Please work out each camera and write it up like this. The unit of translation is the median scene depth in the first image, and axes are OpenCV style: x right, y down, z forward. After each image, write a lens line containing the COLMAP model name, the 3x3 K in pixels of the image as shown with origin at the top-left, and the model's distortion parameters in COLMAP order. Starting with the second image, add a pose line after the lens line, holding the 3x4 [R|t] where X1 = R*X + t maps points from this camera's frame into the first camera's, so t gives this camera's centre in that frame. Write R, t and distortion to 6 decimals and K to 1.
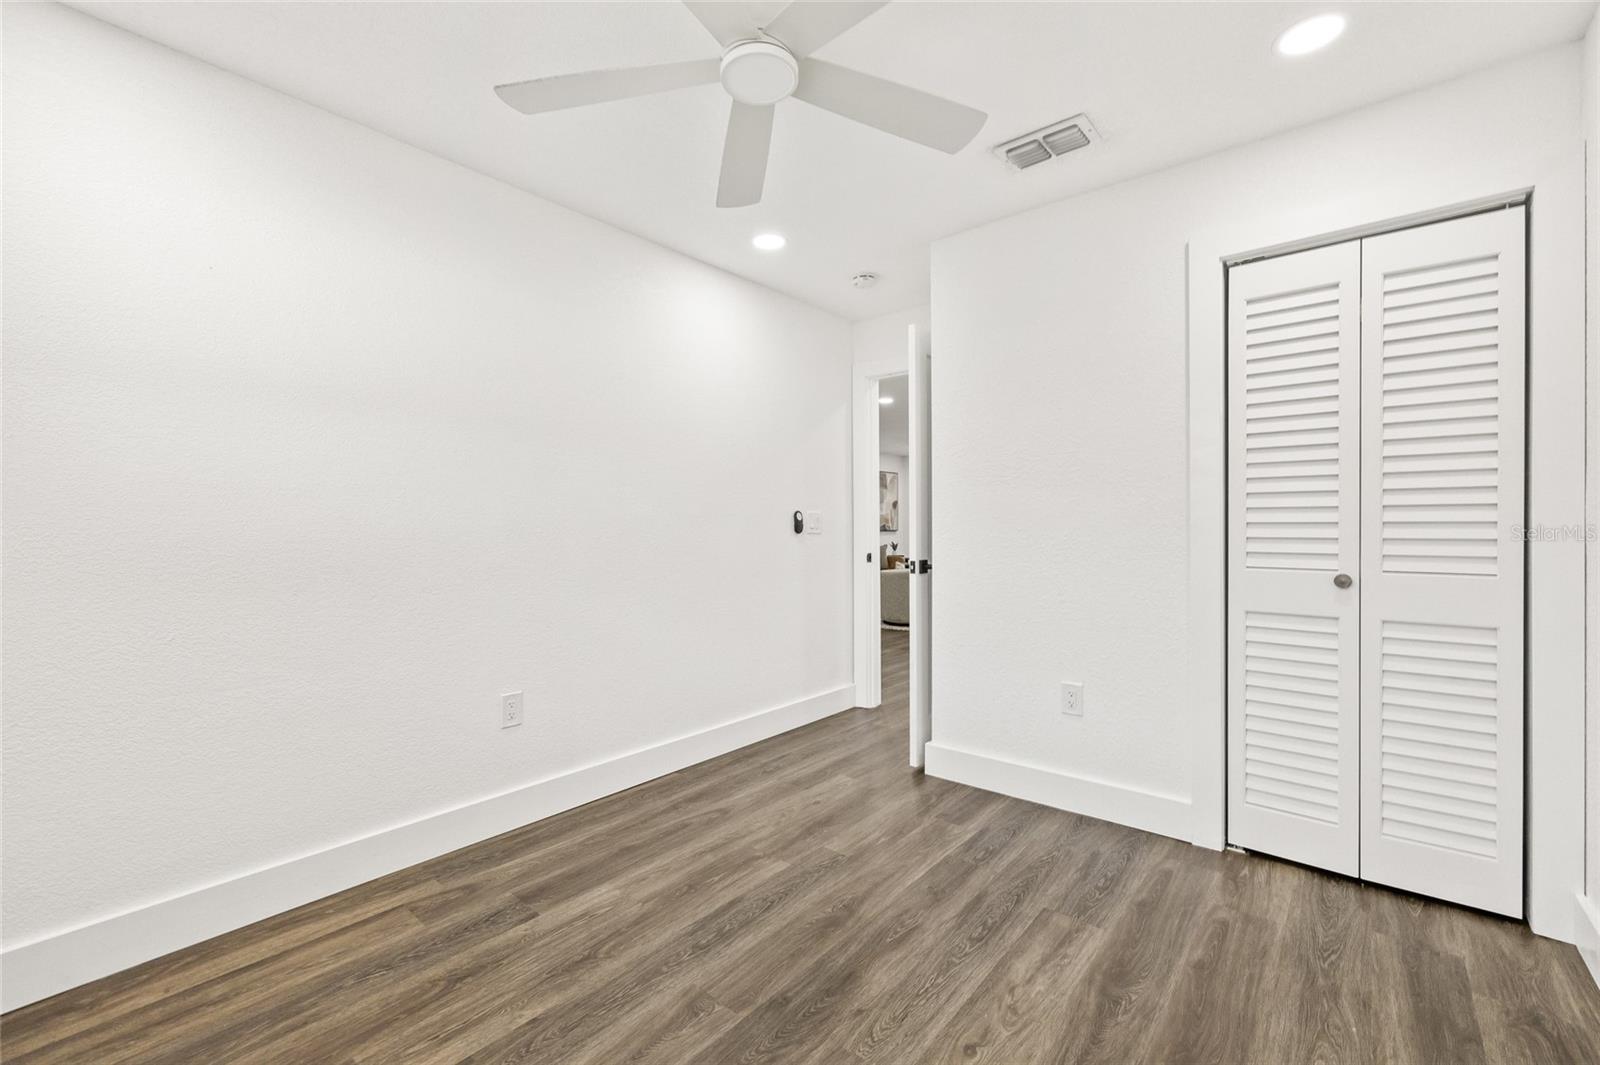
lens RADIAL K [[674.3, 0, 799.1], [0, 674.3, 530.2], [0, 0, 1]] dist [0.000827, -0.000208]
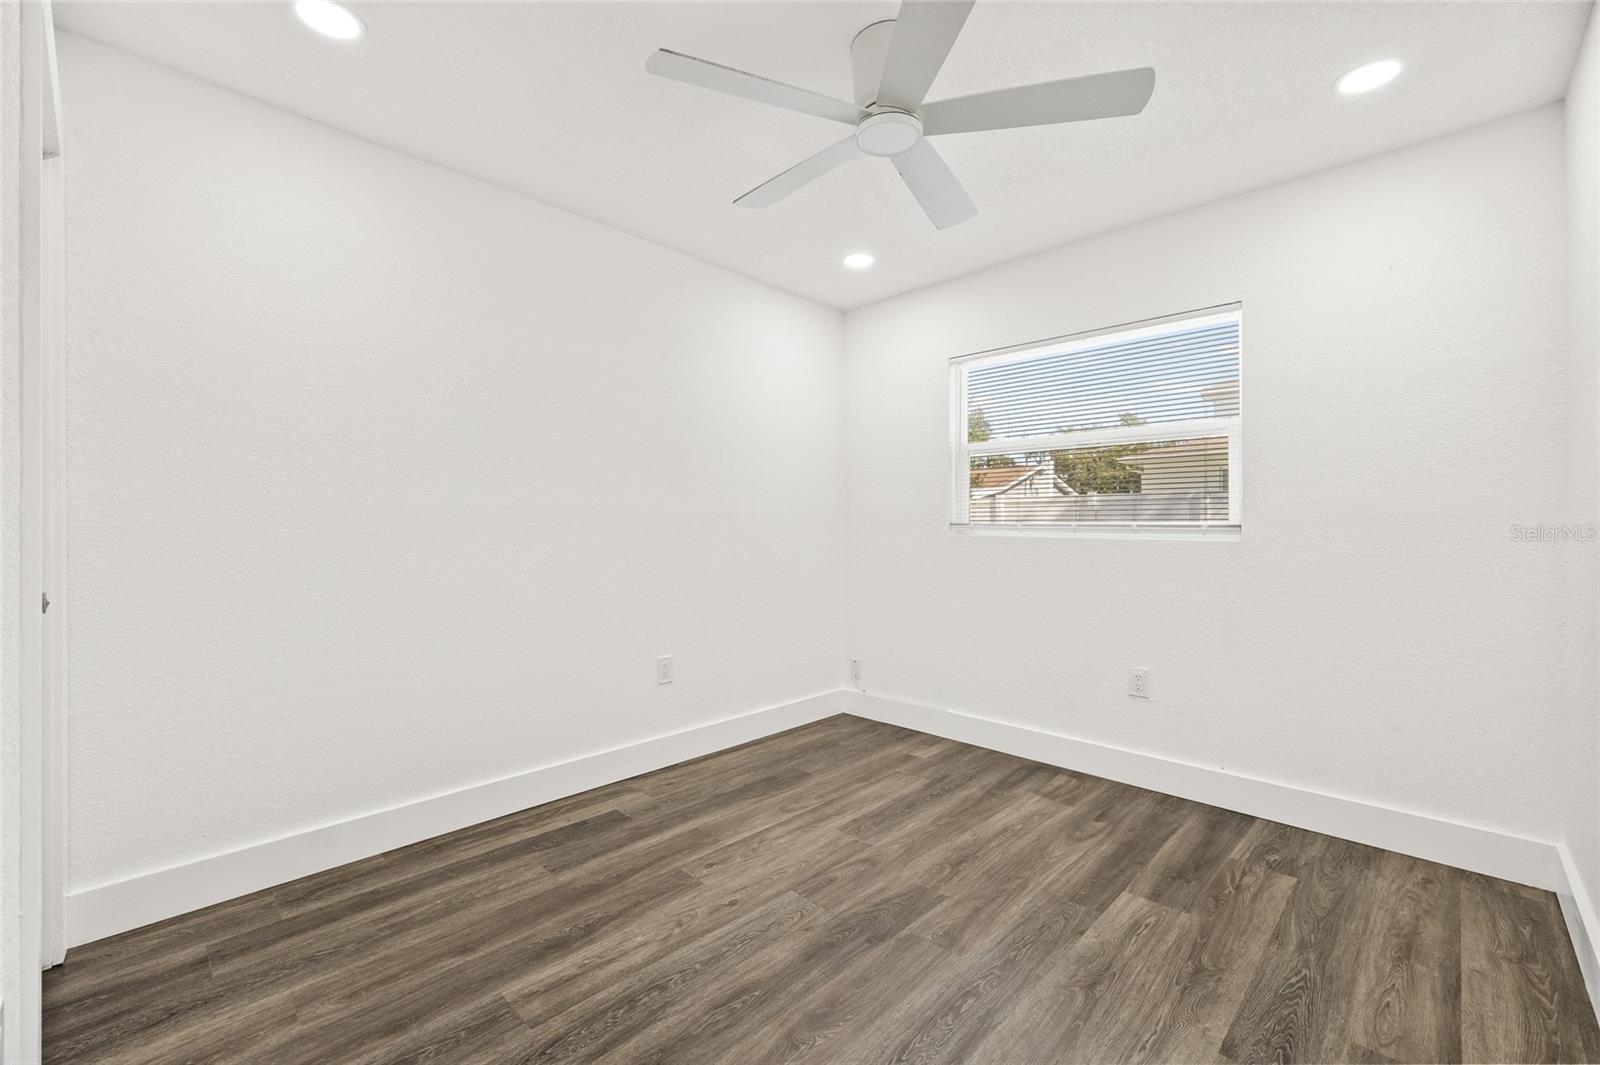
lens RADIAL K [[674.3, 0, 800.3], [0, 674.3, 531.0], [0, 0, 1]] dist [0.000827, -0.000208]
pose [[-0.997338, 0.002133, 0.072880, 0.012380], [0.002546, 0.999981, 0.005575, 0.004988], [-0.072867, 0.005746, -0.997325, 2.015362]]
